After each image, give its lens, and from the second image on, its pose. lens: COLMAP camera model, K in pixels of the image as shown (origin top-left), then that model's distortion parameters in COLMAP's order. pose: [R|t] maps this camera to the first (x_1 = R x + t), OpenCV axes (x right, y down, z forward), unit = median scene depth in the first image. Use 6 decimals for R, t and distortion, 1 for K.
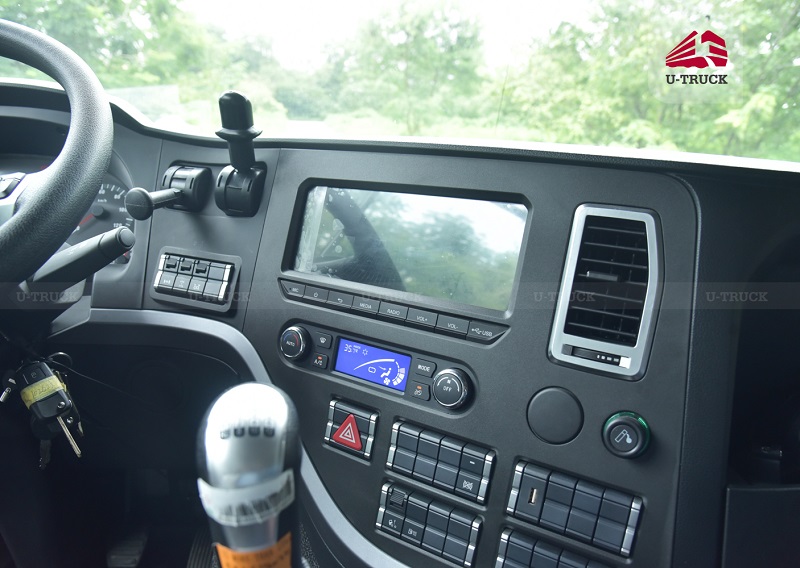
lens RADIAL K [[577.6, 0, 370.6], [0, 577.6, 302.5], [0, 0, 1]] dist [-0.066080, 0.022553]
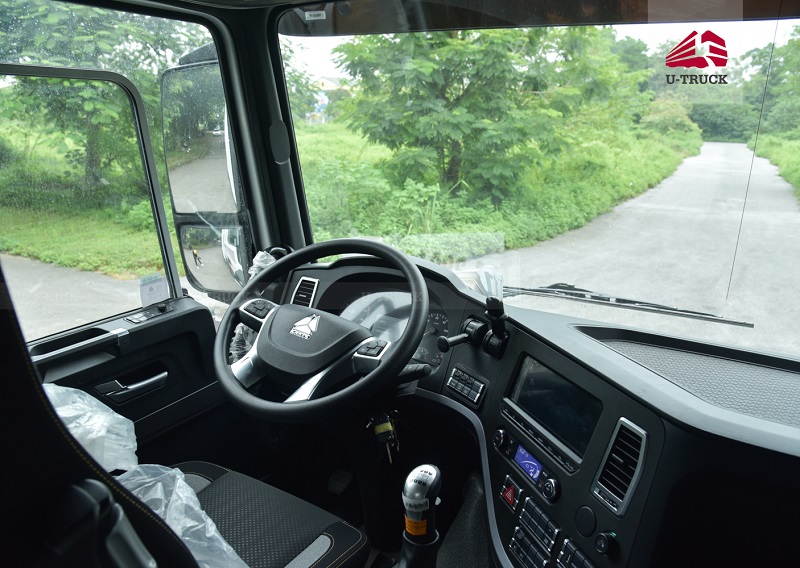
lens RADIAL K [[577.6, 0, 402.4], [0, 577.6, 278.0], [0, 0, 1]] dist [-0.066080, 0.022553]
pose [[0.818746, 0.130658, -0.559092, 0.620480], [-0.171058, 0.985052, -0.020297, -0.372579], [0.548083, 0.112255, 0.828857, -0.828183]]
